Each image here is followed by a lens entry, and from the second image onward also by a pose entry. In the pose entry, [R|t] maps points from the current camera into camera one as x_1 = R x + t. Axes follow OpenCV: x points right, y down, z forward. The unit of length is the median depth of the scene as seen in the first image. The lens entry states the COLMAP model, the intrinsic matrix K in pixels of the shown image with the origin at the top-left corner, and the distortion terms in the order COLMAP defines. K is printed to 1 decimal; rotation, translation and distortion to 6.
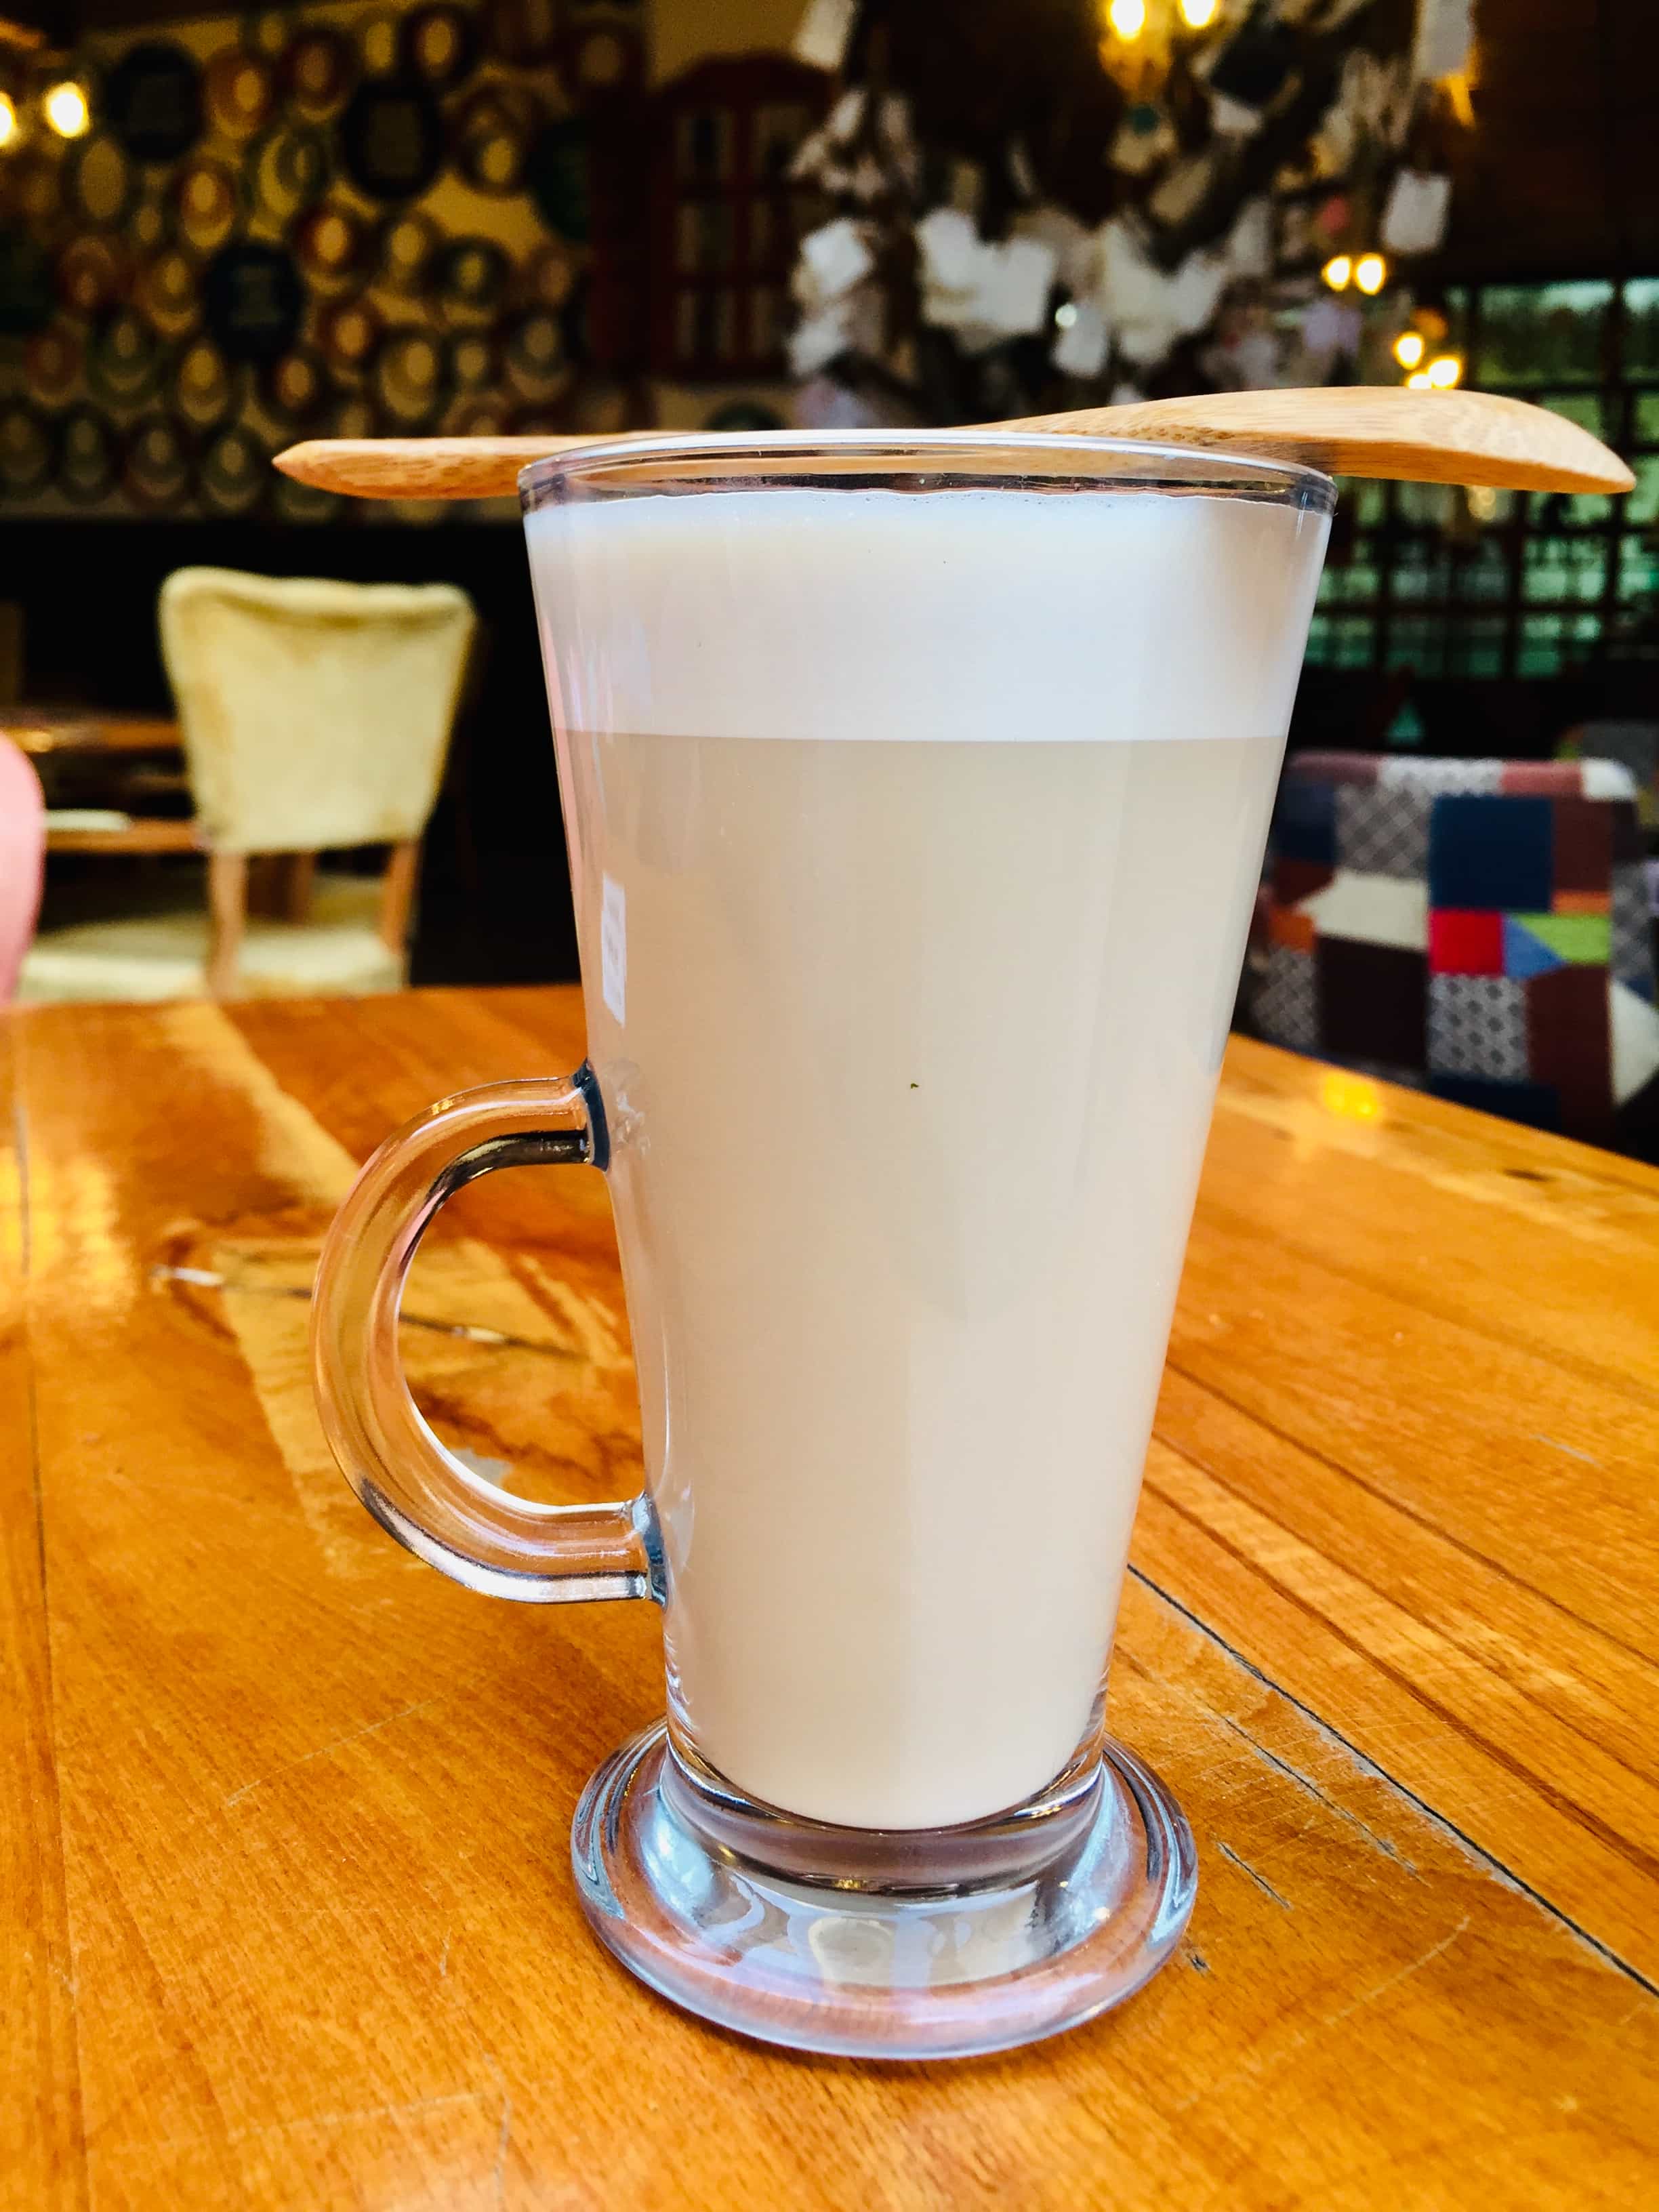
lens RADIAL K [[1940.2, 0, 810.6], [0, 1940.2, 1076.9], [0, 0, 1]] dist [0.076517, -0.145685]
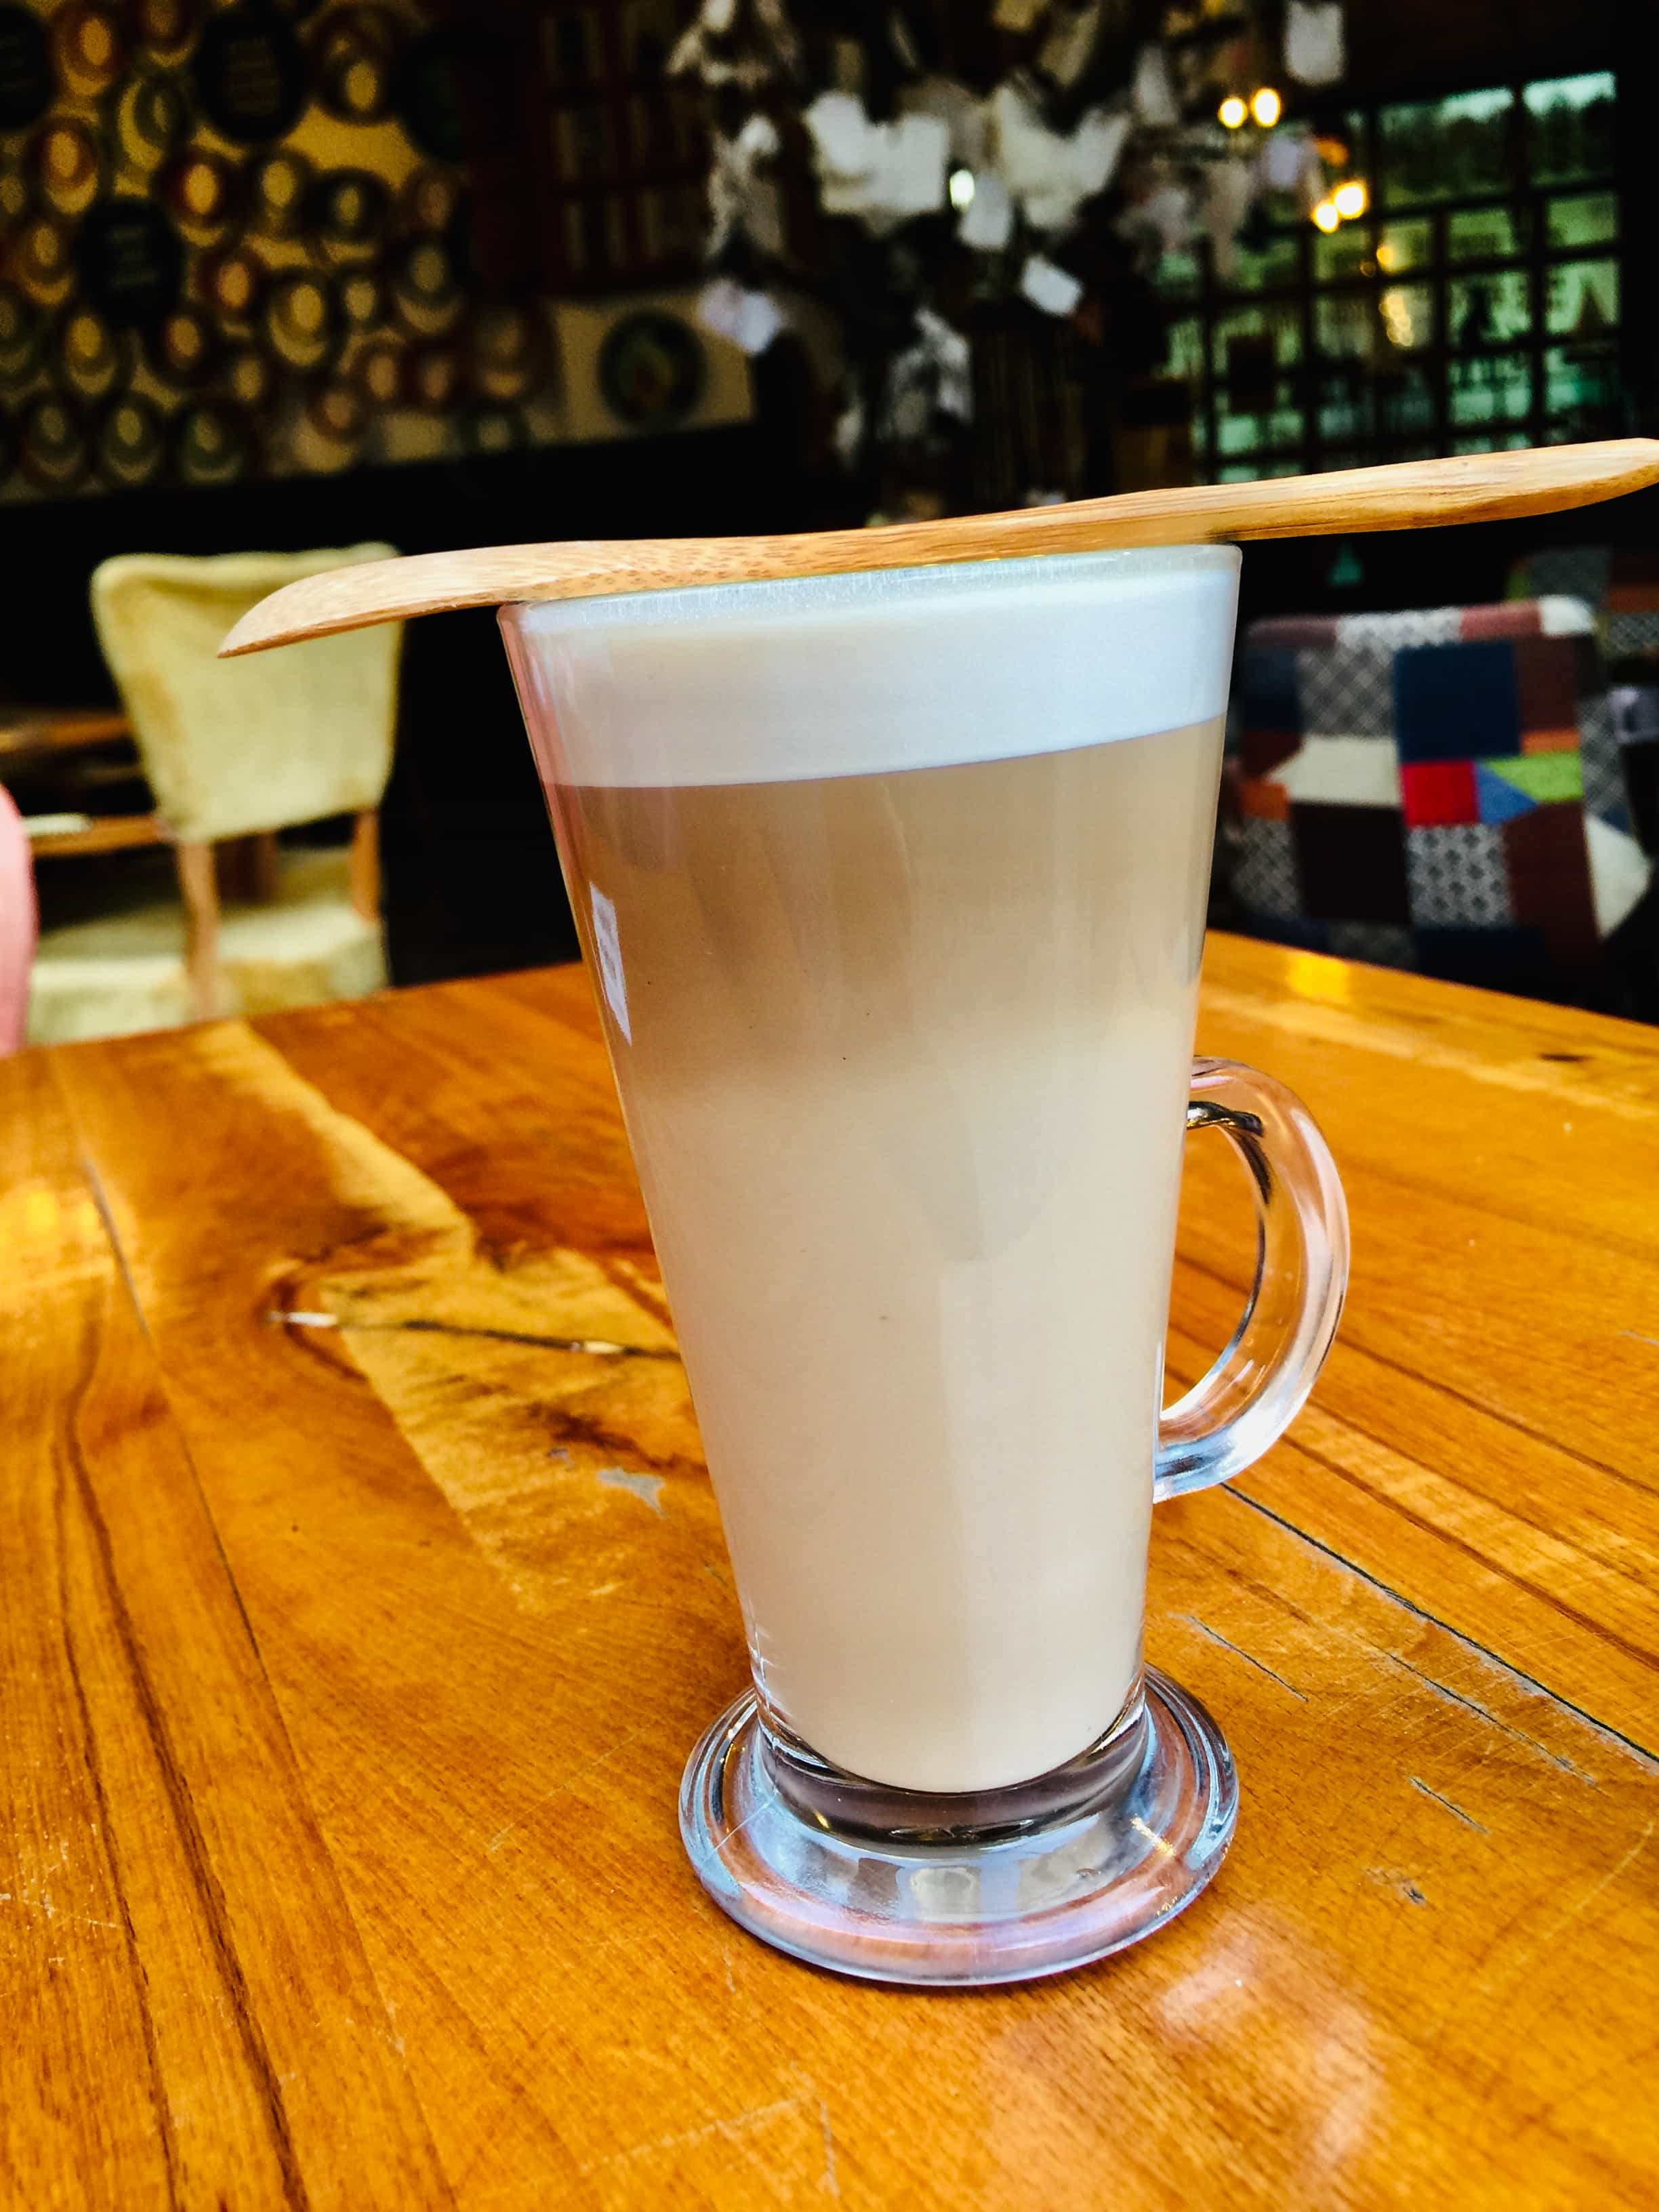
lens RADIAL K [[1939.7, 0, 817.0], [0, 1939.7, 1108.9], [0, 0, 1]] dist [0.079828, -0.144252]
pose [[0.993342, -0.114824, 0.009308, -0.059724], [0.114004, 0.991423, 0.063896, -0.057006], [-0.016565, -0.062409, 0.997913, -0.034233]]
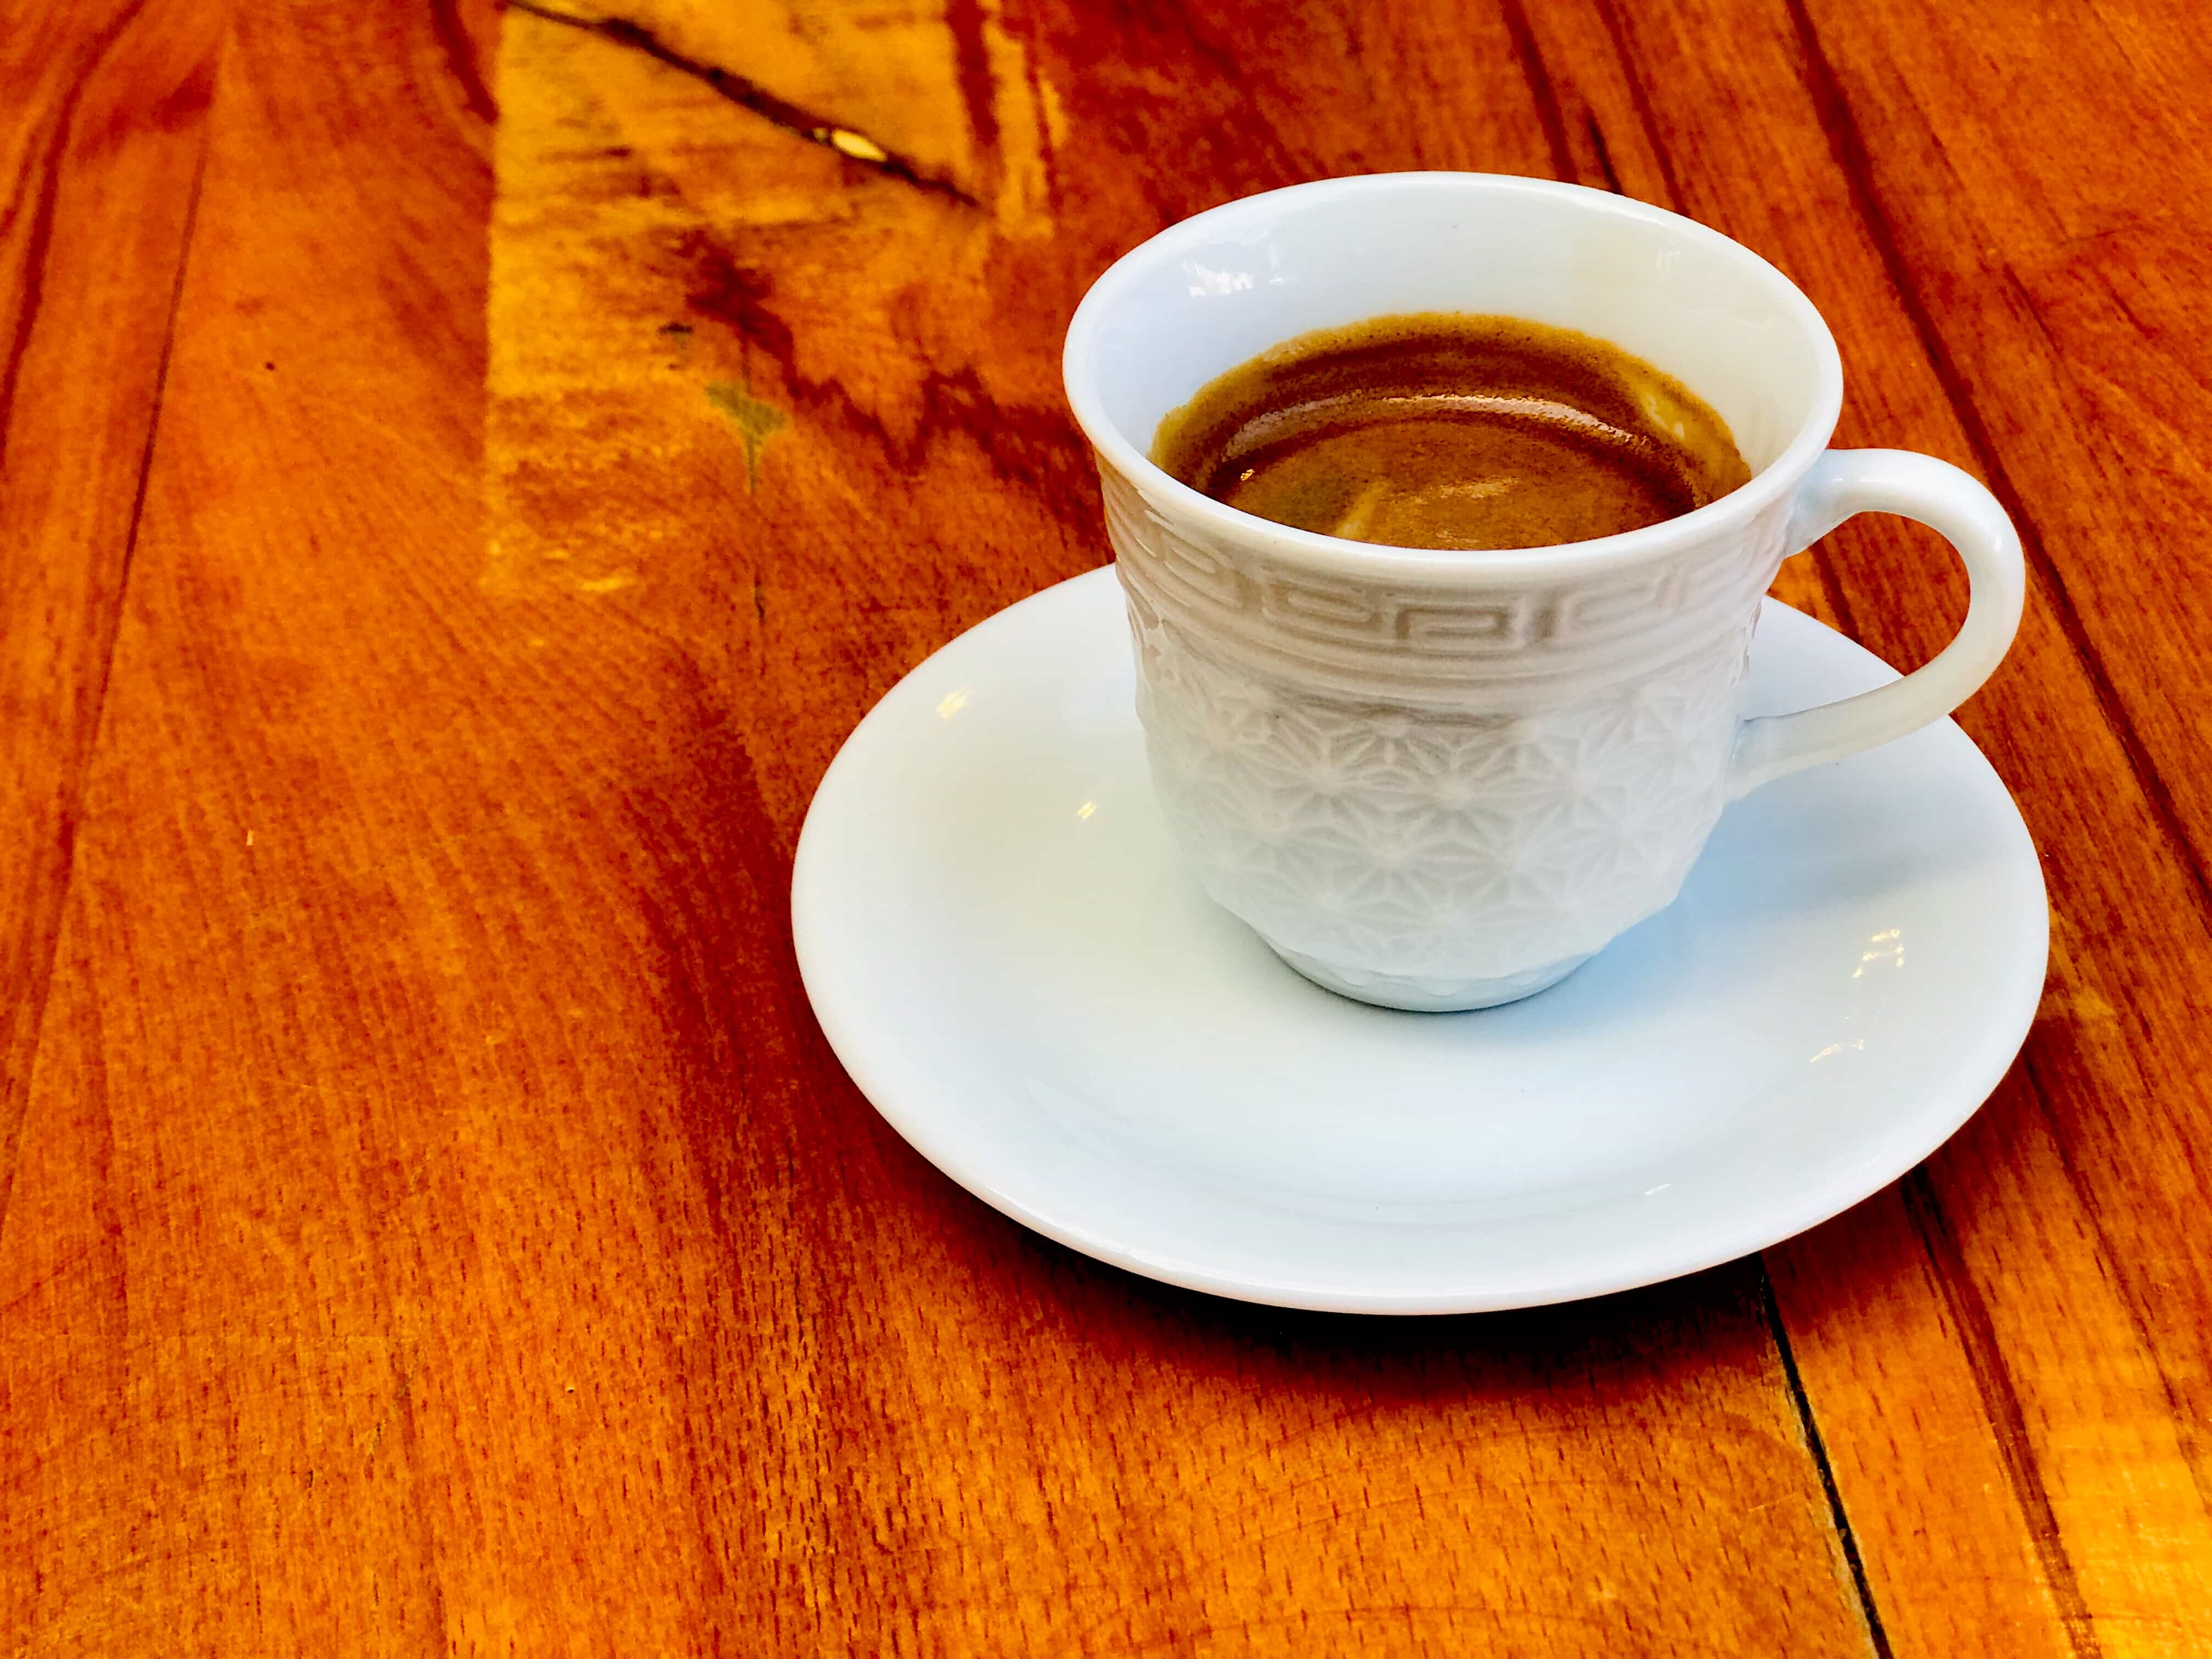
lens RADIAL K [[3768.3, 0, 1092.8], [0, 3768.3, 866.4], [0, 0, 1]] dist [-0.196510, 1.353921]
pose [[0.955585, 0.157145, -0.249323, 0.309876], [-0.026605, 0.888526, 0.458055, -0.275501], [0.293511, -0.431077, 0.853243, -0.166762]]
